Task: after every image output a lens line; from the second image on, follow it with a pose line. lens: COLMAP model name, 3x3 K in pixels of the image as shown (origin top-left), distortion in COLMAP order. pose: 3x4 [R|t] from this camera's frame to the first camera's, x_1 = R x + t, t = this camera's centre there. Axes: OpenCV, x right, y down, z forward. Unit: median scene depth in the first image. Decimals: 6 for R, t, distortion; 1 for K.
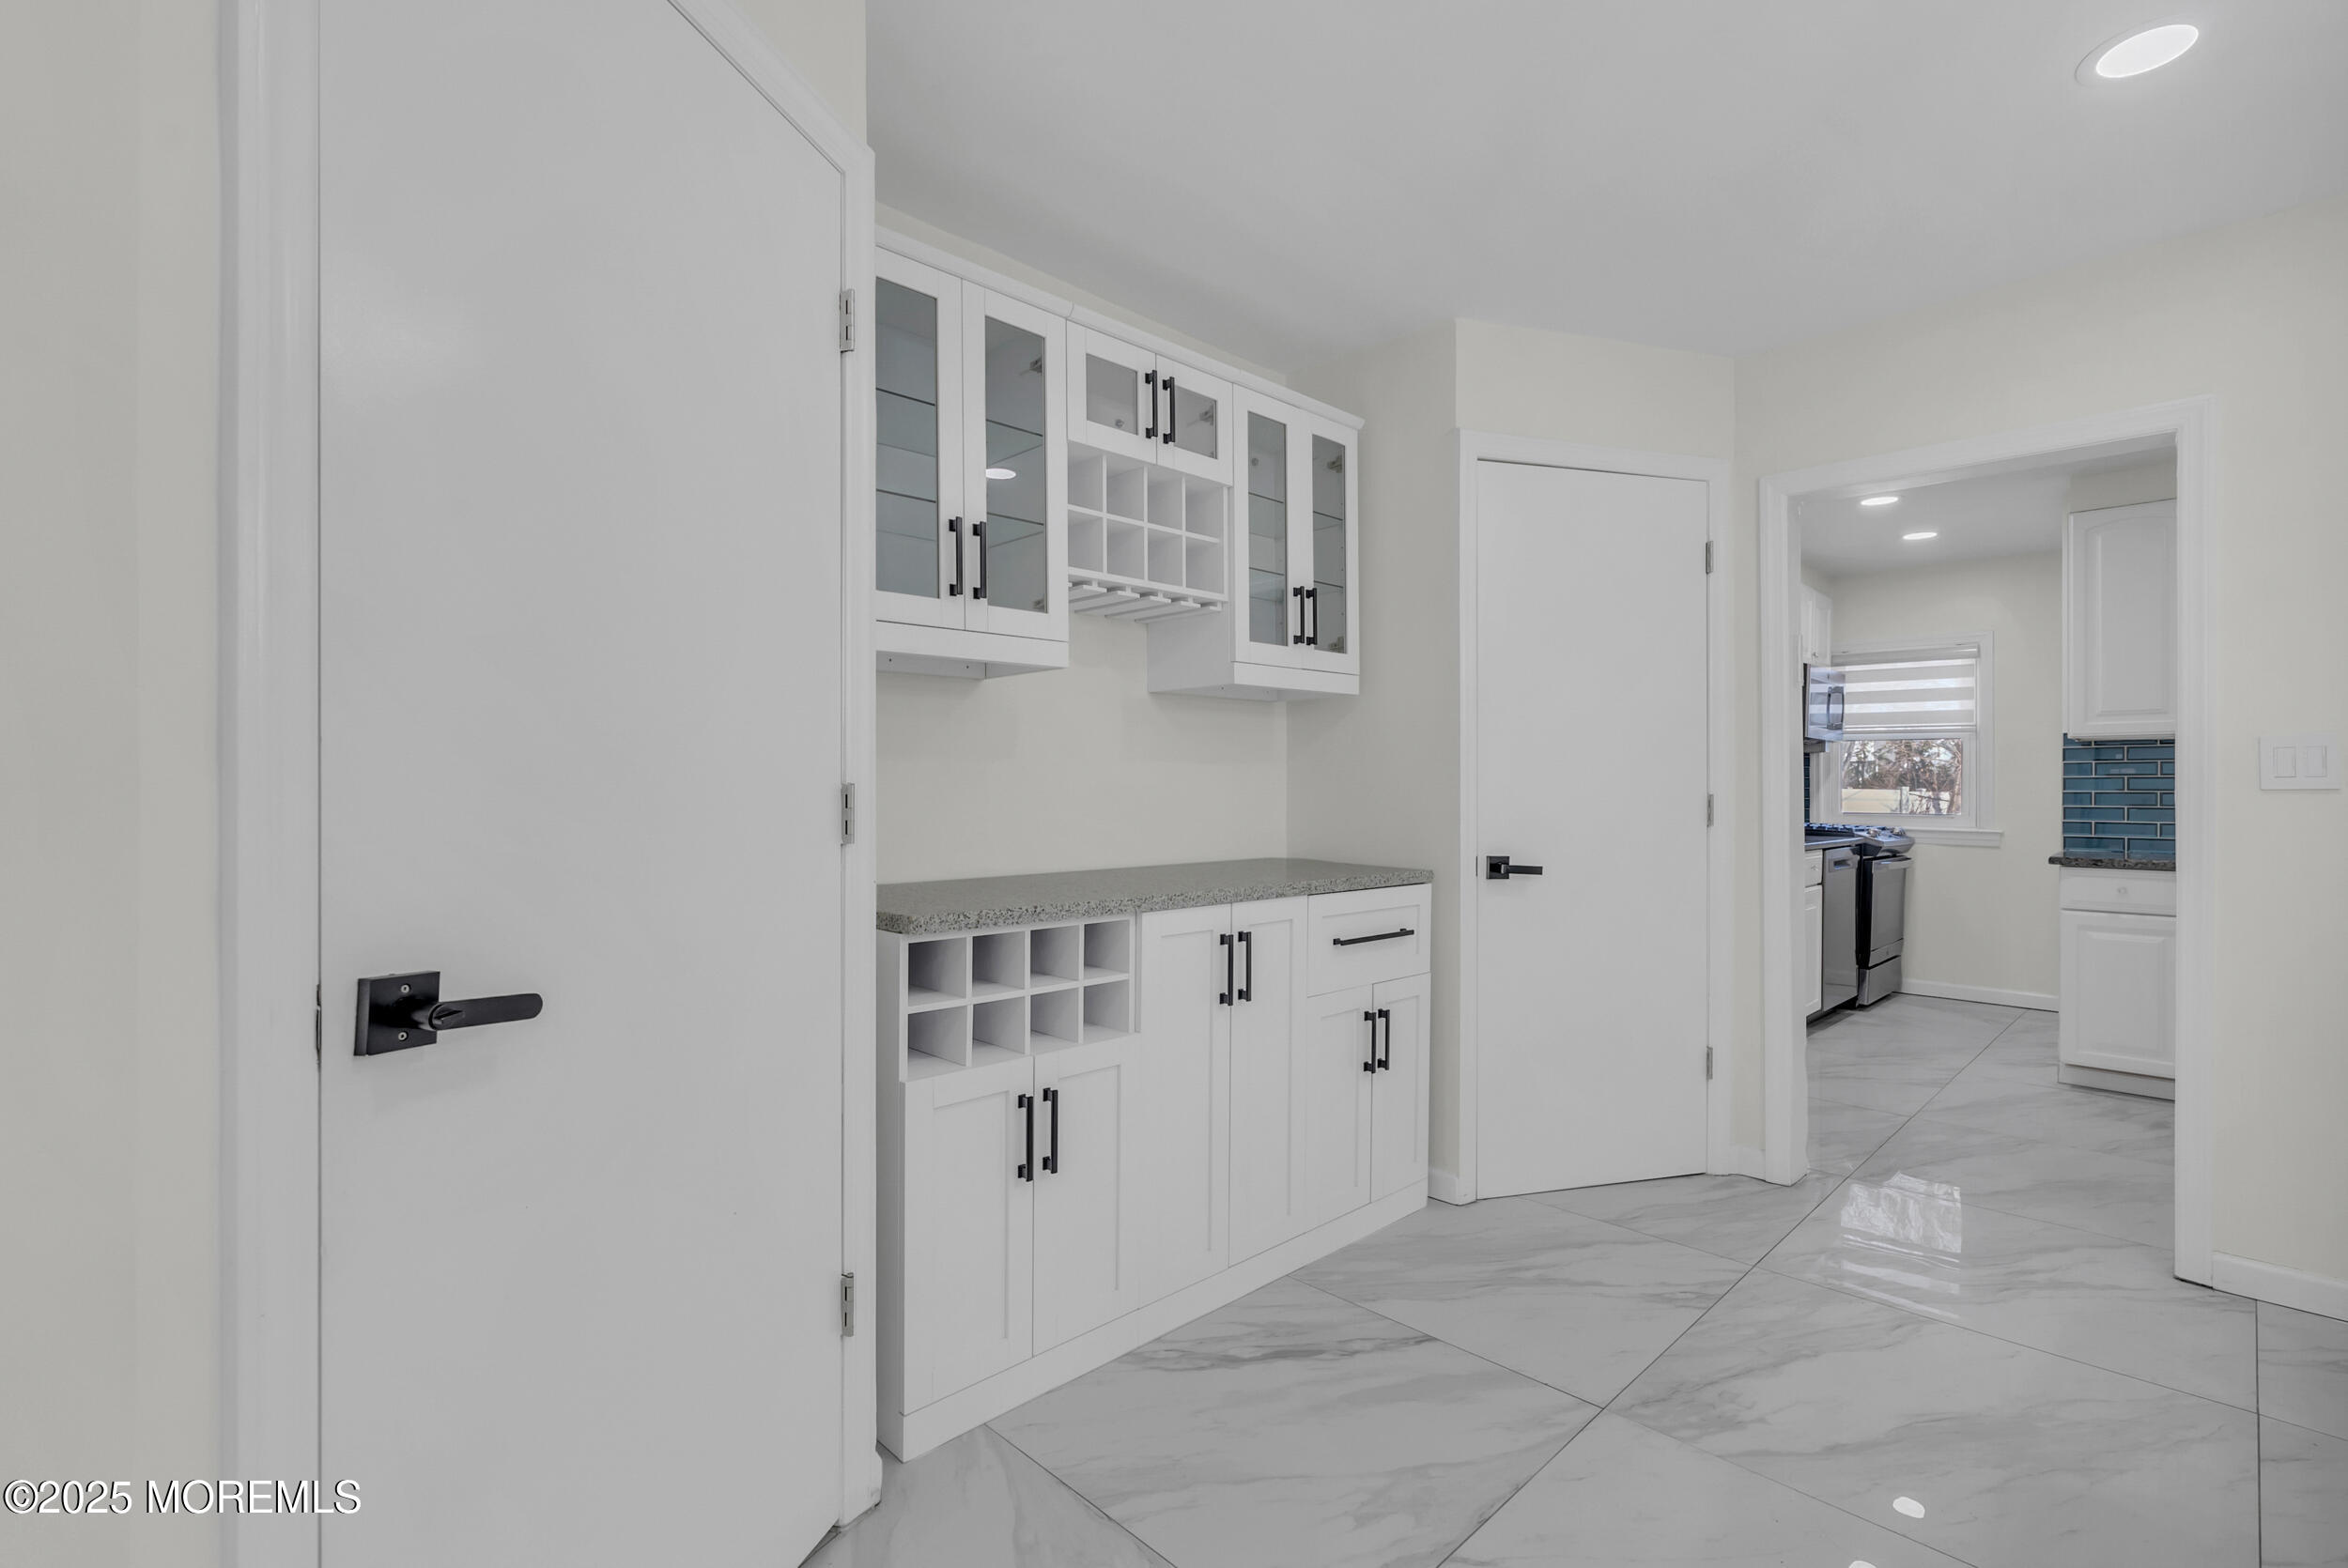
lens RADIAL K [[1070.0, 0, 1181.7], [0, 1070.0, 790.0], [0, 0, 1]] dist [-0.002322, 0.000941]
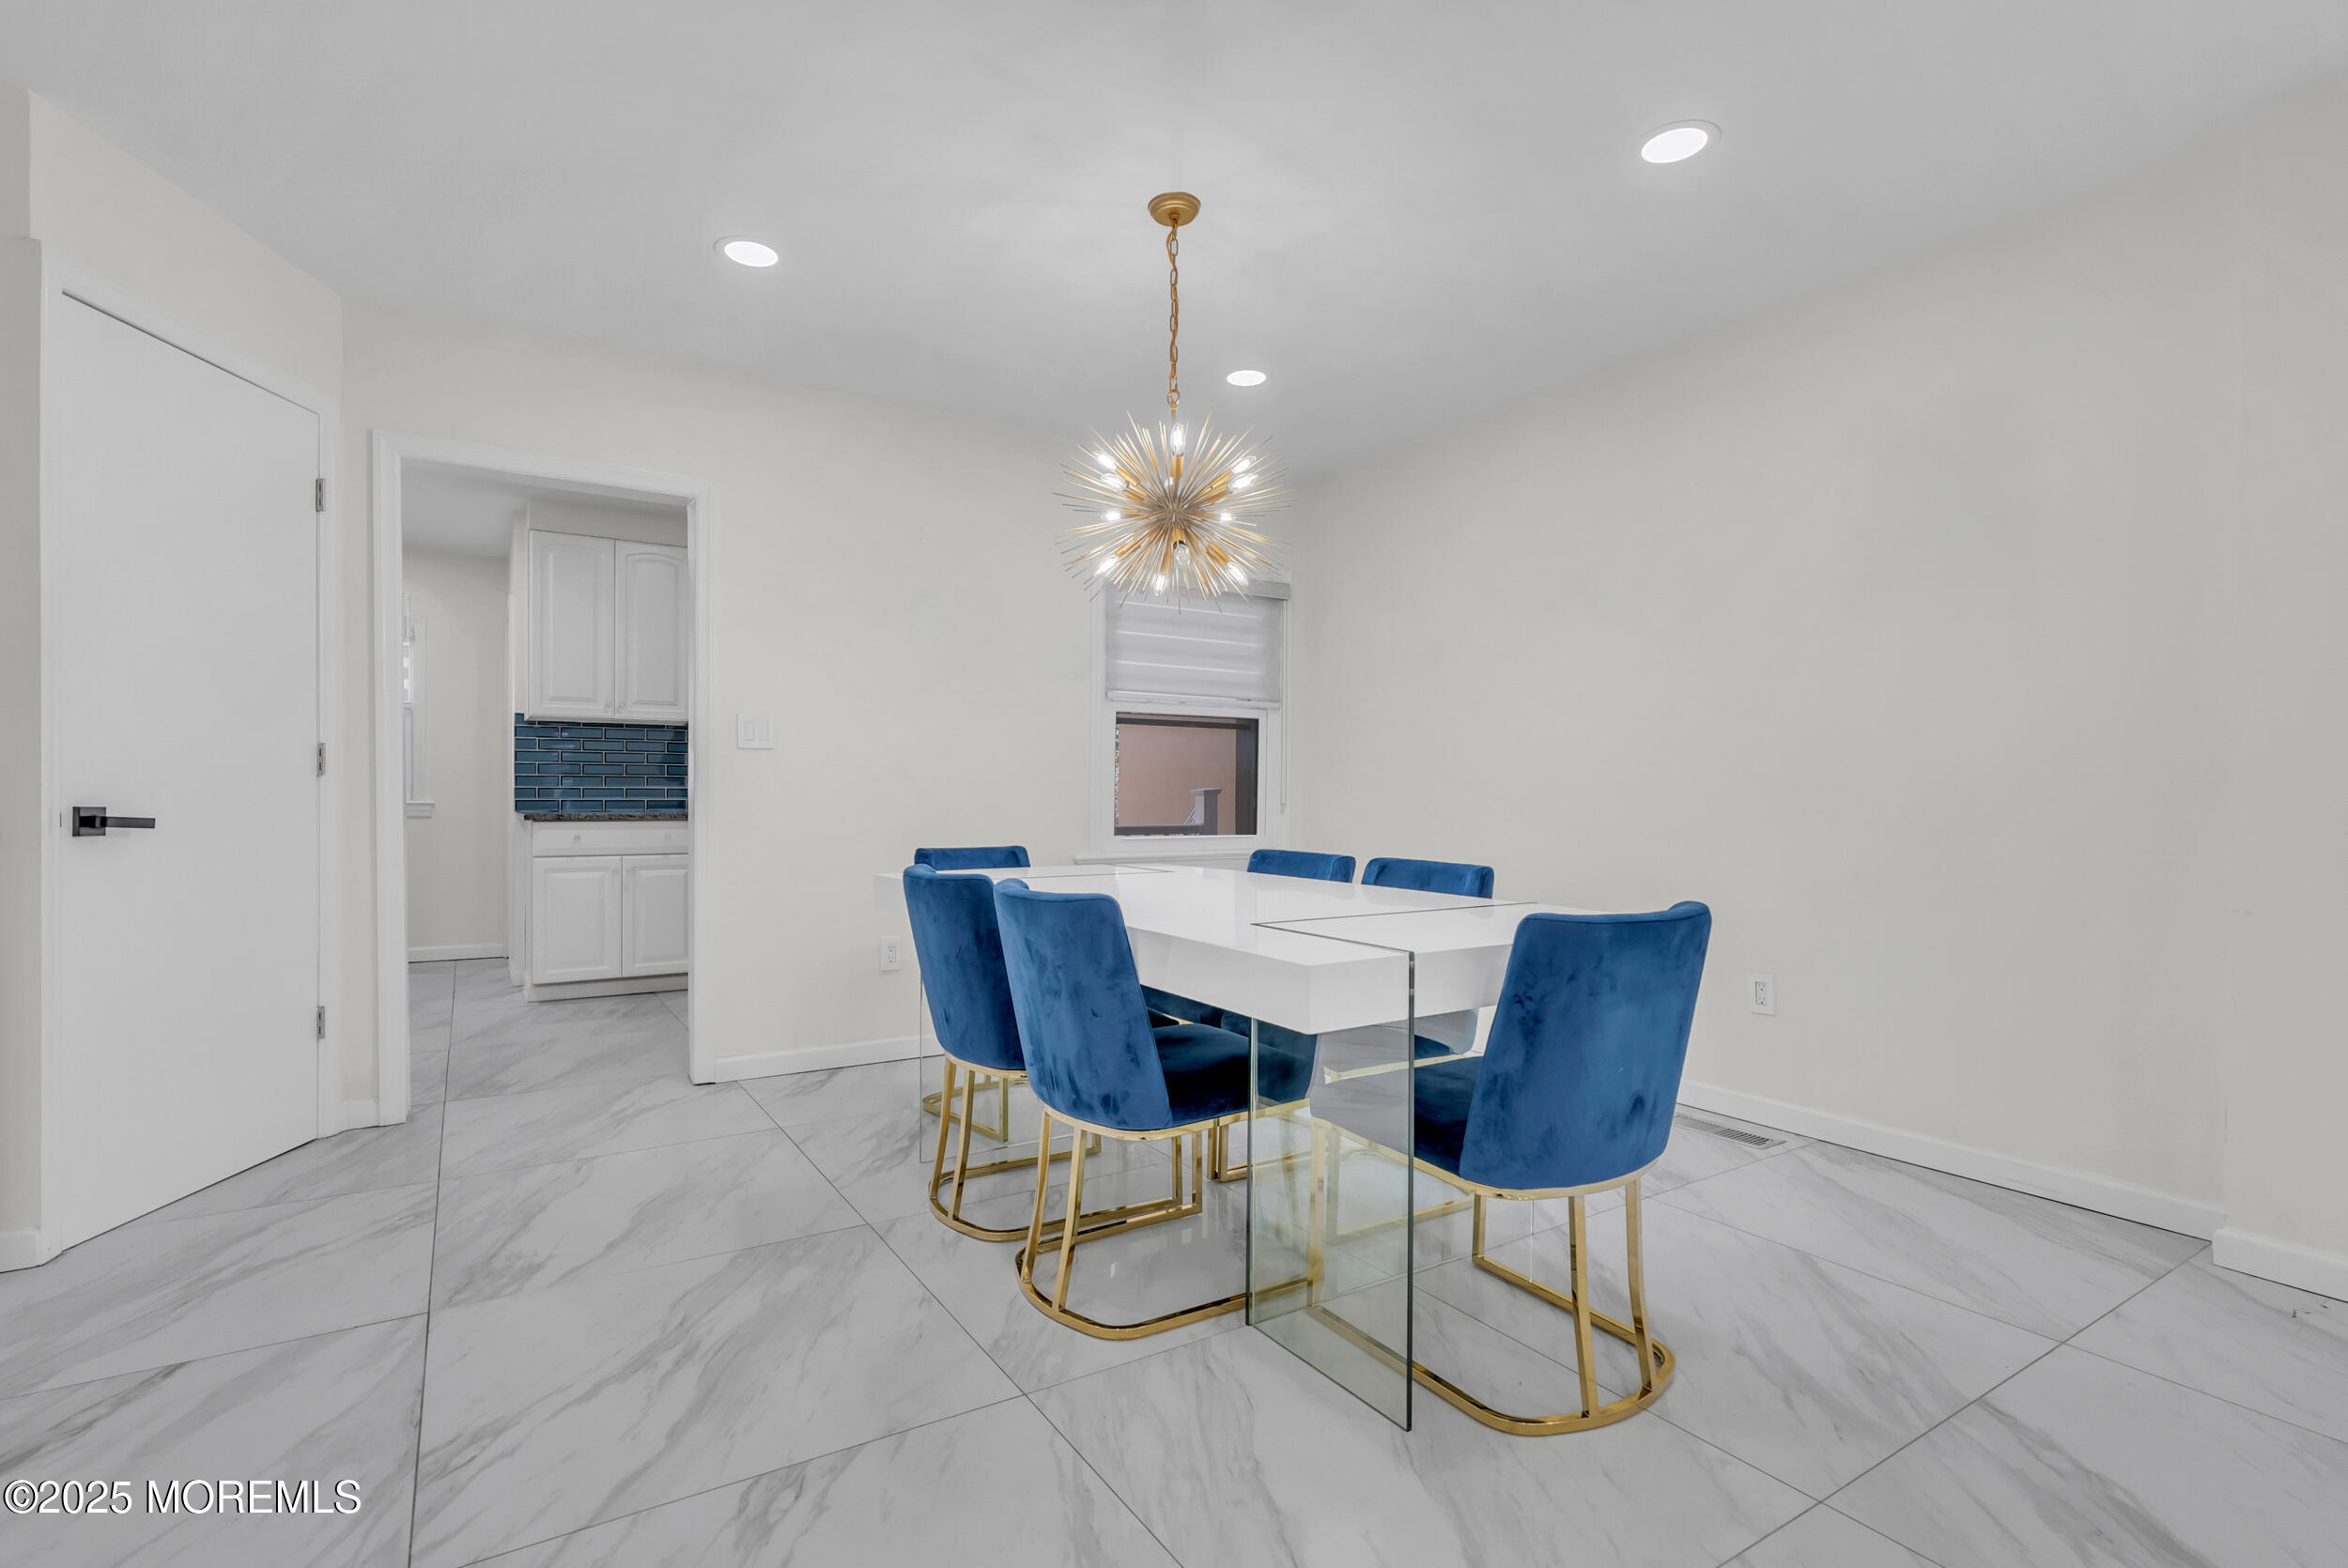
lens RADIAL K [[1070.0, 0, 1186.3], [0, 1070.0, 792.7], [0, 0, 1]] dist [-0.002322, 0.000941]
pose [[0.203189, -0.004339, 0.979130, -0.215496], [-0.002395, 0.999985, 0.004929, 0.031655], [-0.979137, -0.003347, 0.203176, 0.033568]]
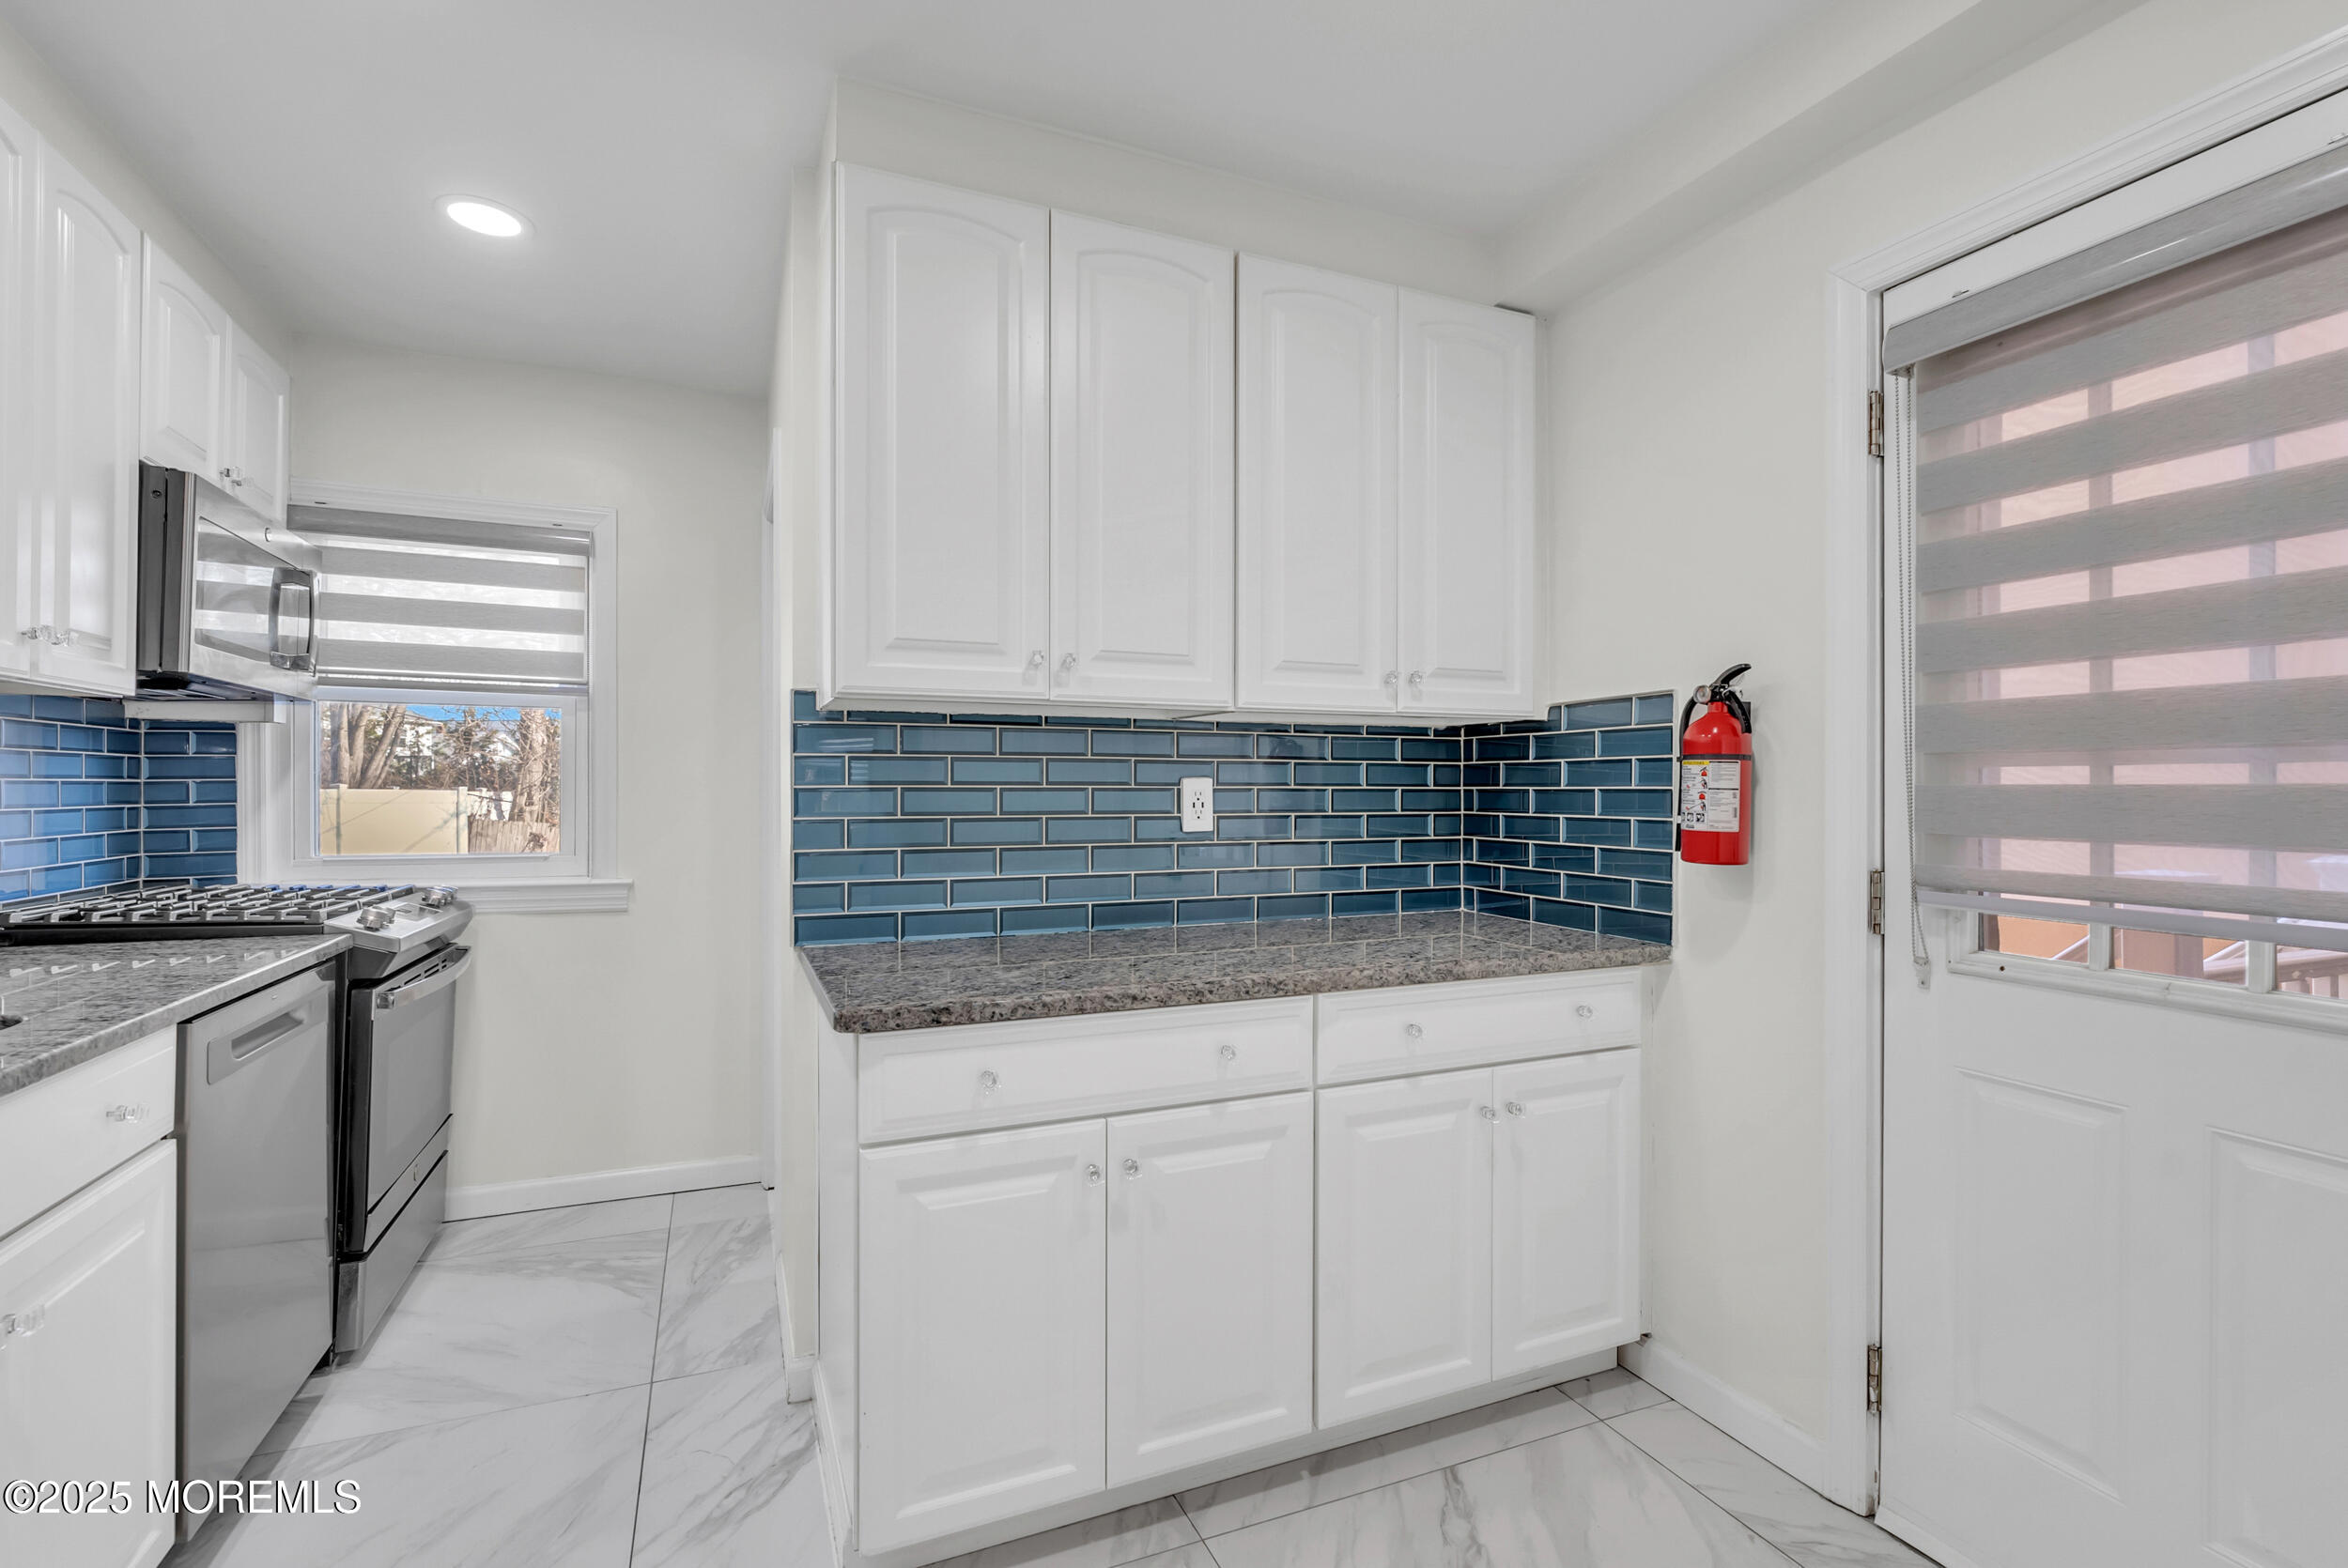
lens RADIAL K [[1070.0, 0, 1176.9], [0, 1070.0, 784.1], [0, 0, 1]] dist [-0.002322, 0.000941]
pose [[0.379007, -0.001069, 0.925393, 0.535756], [0.003252, 0.999995, -0.000176, -0.014967], [-0.925388, 0.003076, 0.379009, 0.780134]]
